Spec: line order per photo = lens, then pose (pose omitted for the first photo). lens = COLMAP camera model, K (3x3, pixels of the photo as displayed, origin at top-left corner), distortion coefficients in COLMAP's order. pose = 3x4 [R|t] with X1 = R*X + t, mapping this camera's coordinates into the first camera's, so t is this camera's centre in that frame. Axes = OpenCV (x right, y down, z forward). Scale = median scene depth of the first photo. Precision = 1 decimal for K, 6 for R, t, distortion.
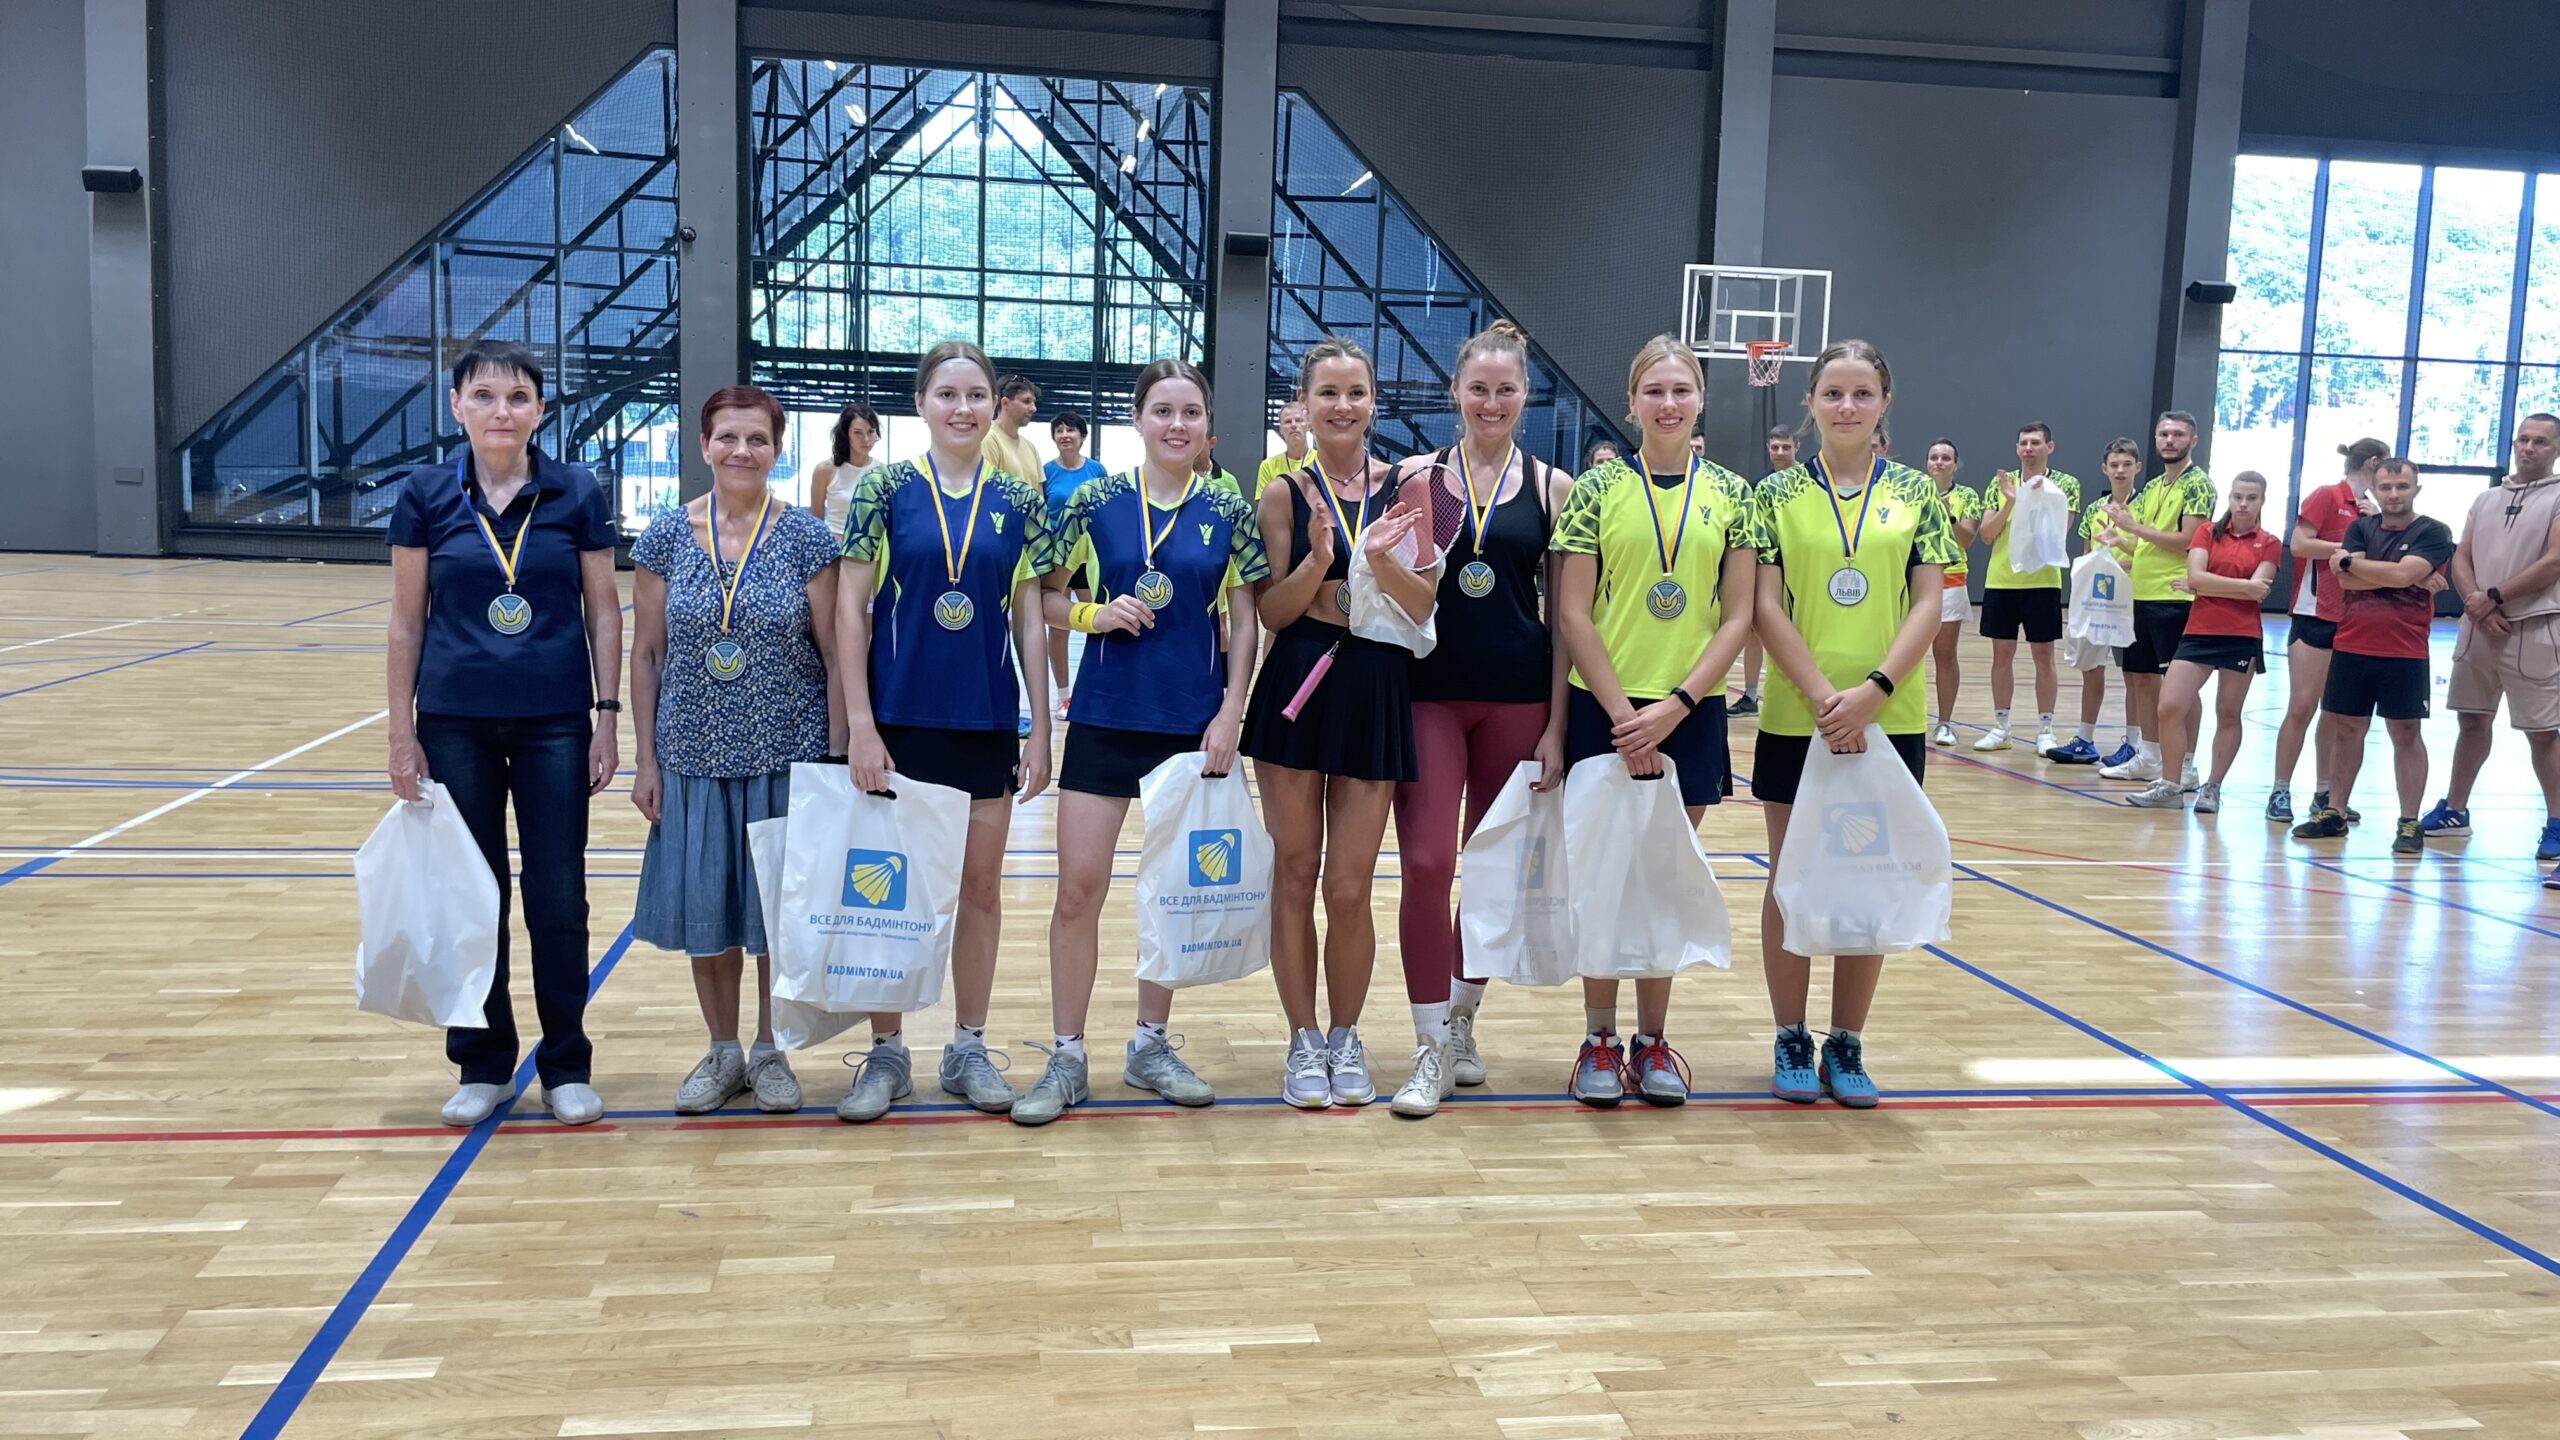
lens RADIAL K [[2038.4, 0, 1274.0], [0, 2038.4, 741.3], [0, 0, 1]] dist [0.034754, -0.047056]
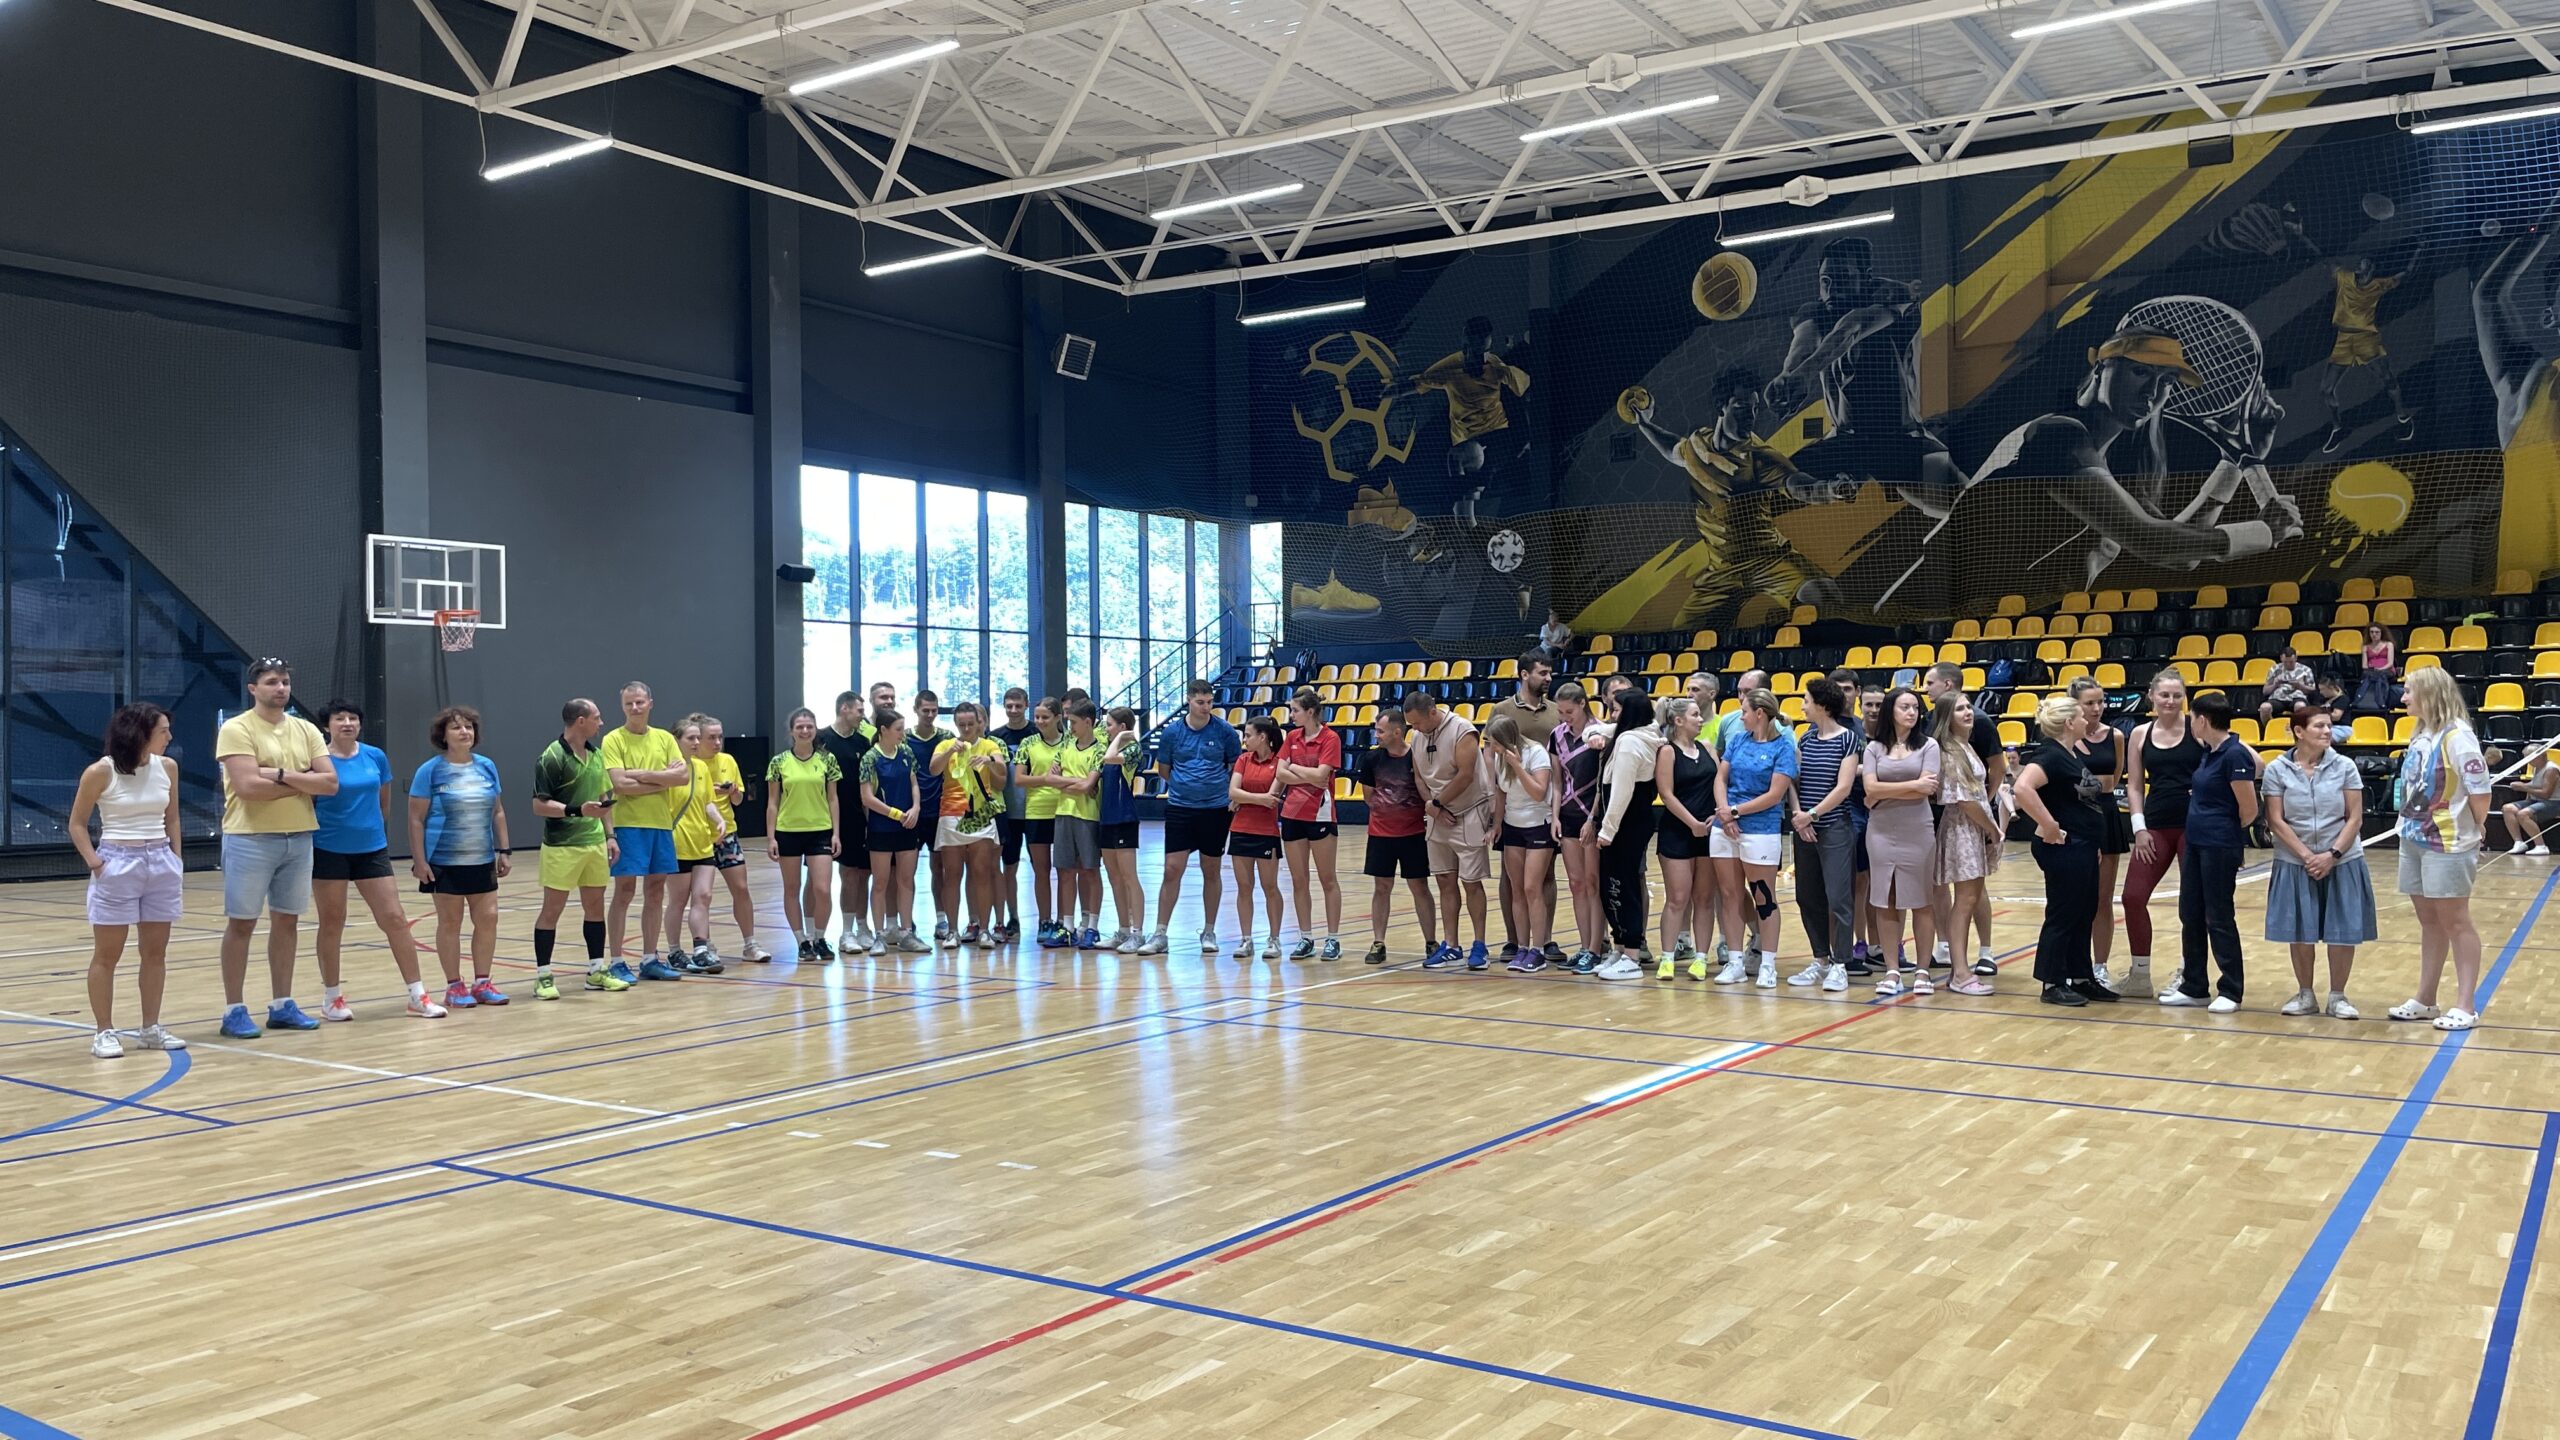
lens RADIAL K [[1946.4, 0, 1286.7], [0, 1946.4, 724.6], [0, 0, 1]] dist [0.076369, -0.107191]
pose [[0.687048, -0.033946, 0.725819, -0.148588], [0.125141, 0.989510, -0.072179, -0.007493], [-0.715755, 0.140420, 0.684089, 0.006785]]
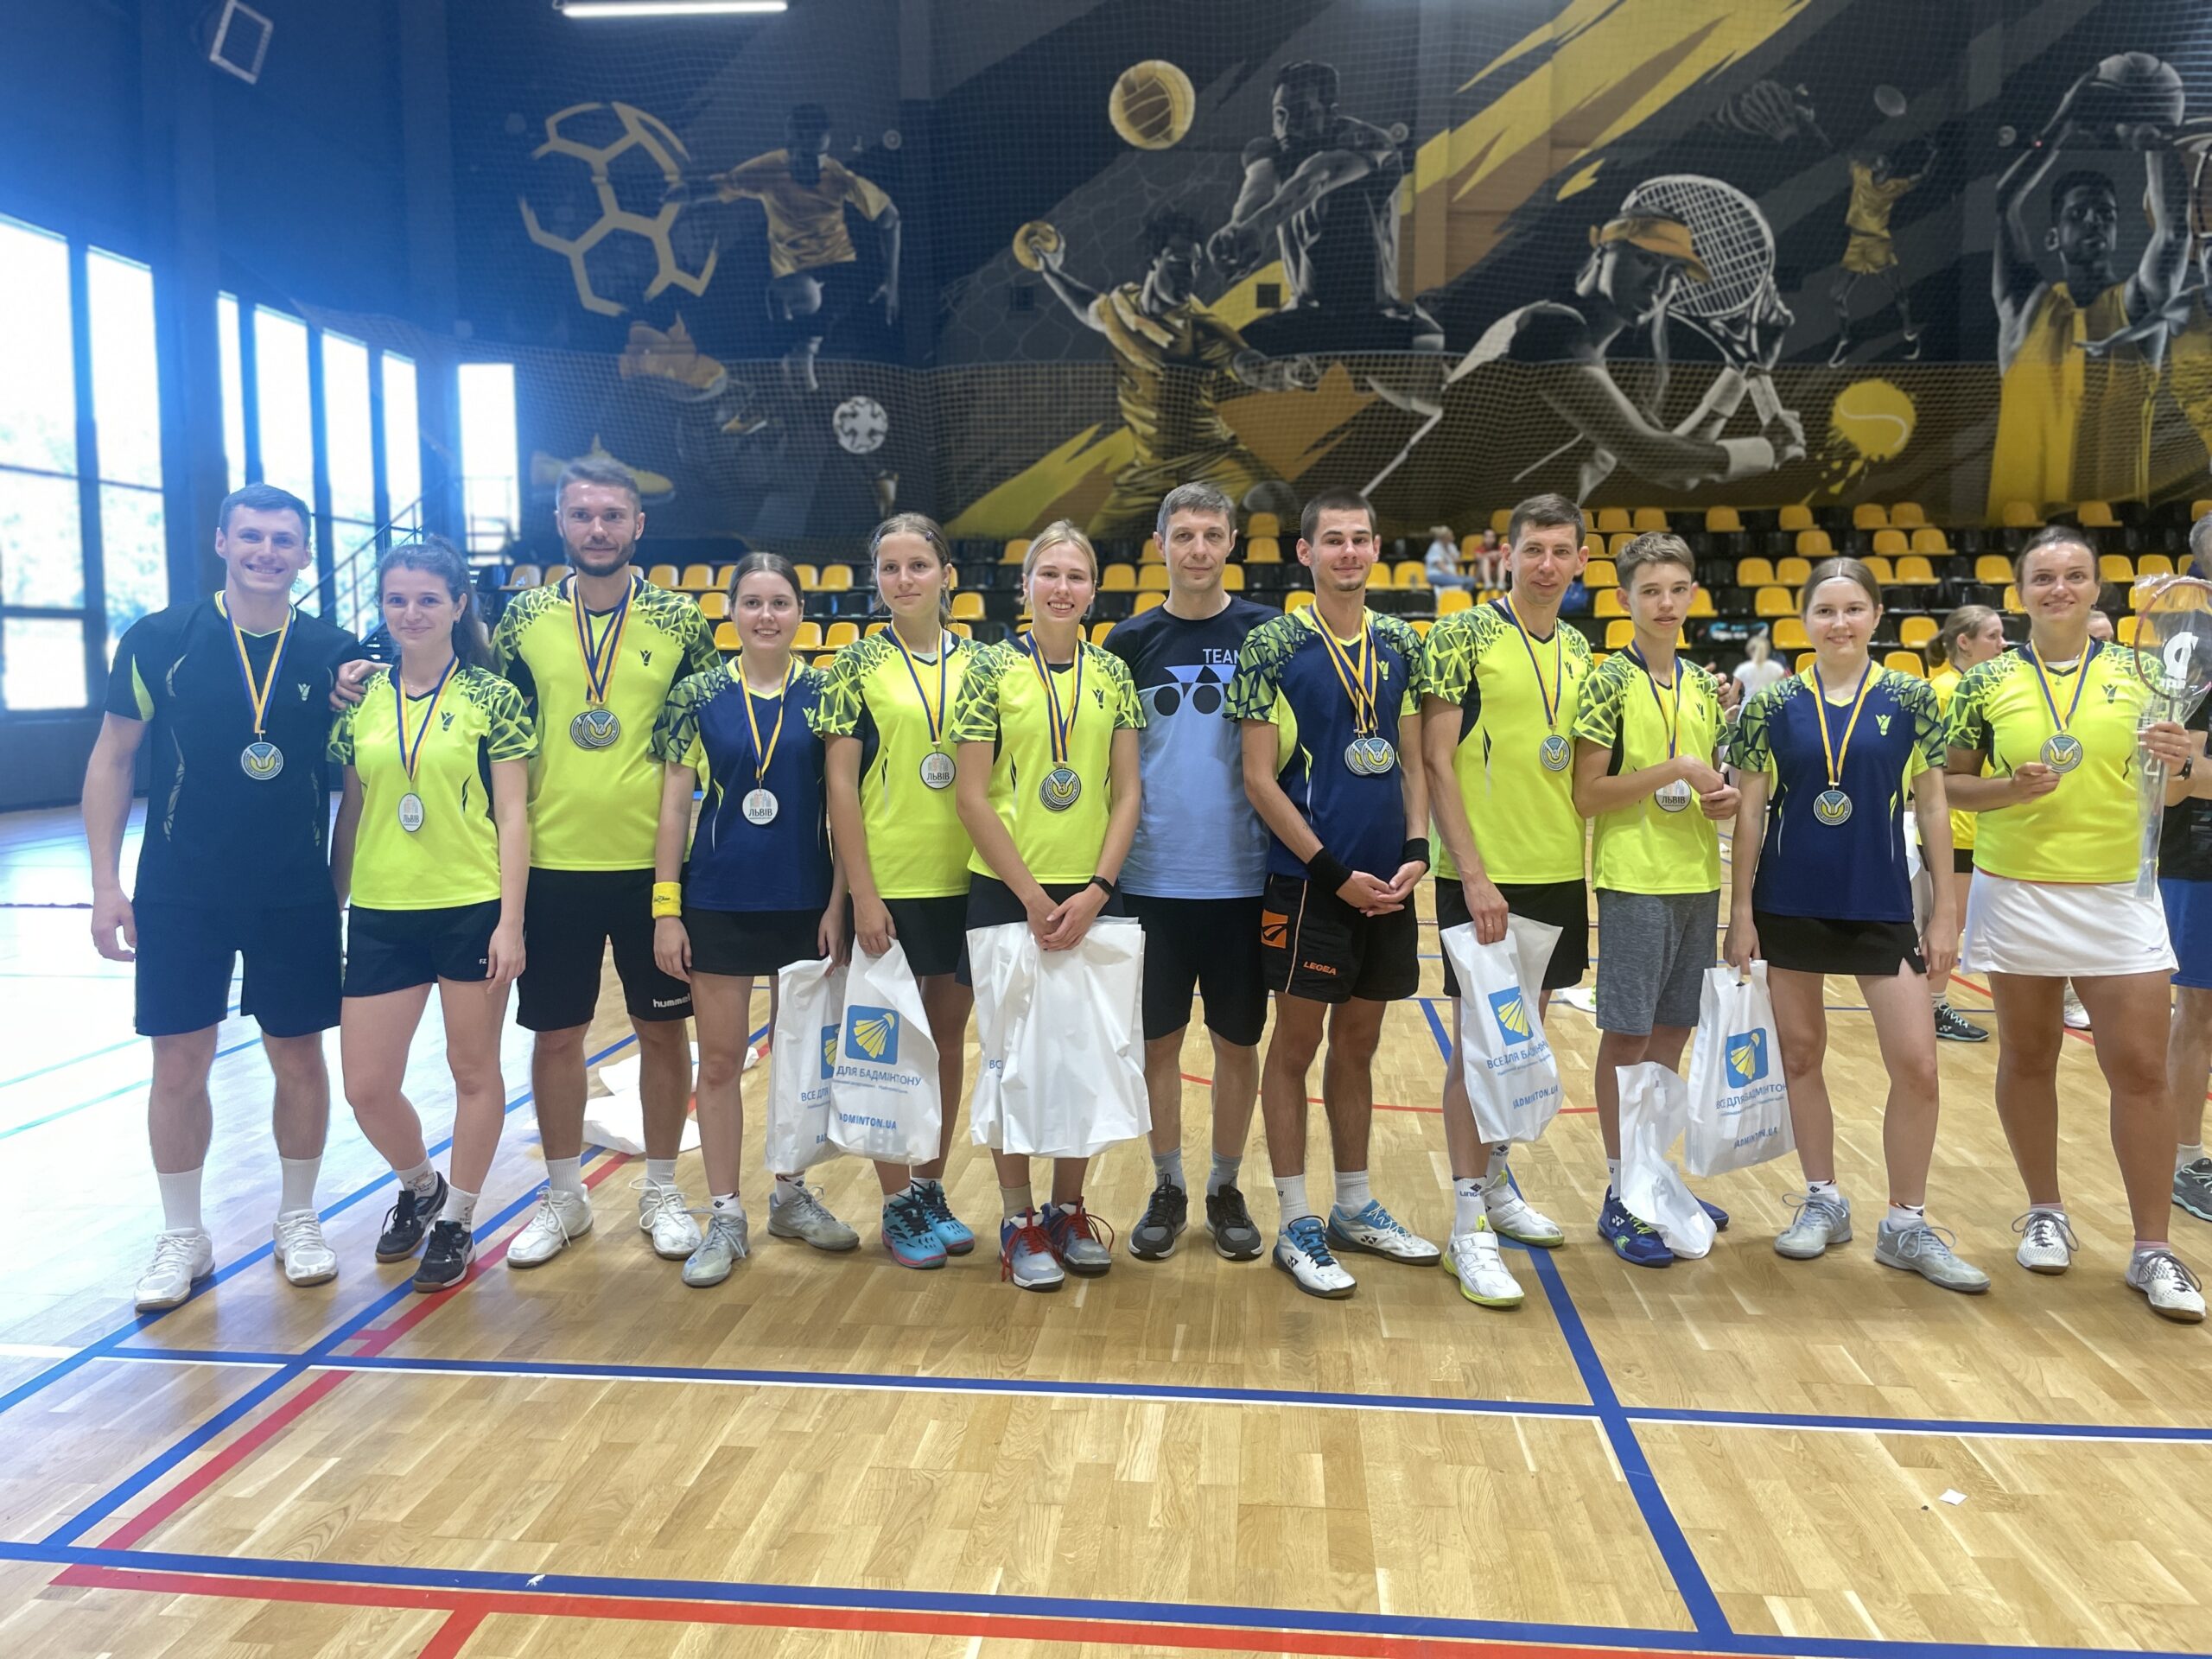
lens RADIAL K [[1683.2, 0, 1109.7], [0, 1683.2, 815.1], [0, 0, 1]] dist [0.071839, -0.078572]
pose [[0.235943, -0.121616, 0.964127, 0.034131], [0.133991, 0.986733, 0.091677, -0.053819], [-0.962485, 0.107554, 0.249109, 0.386623]]
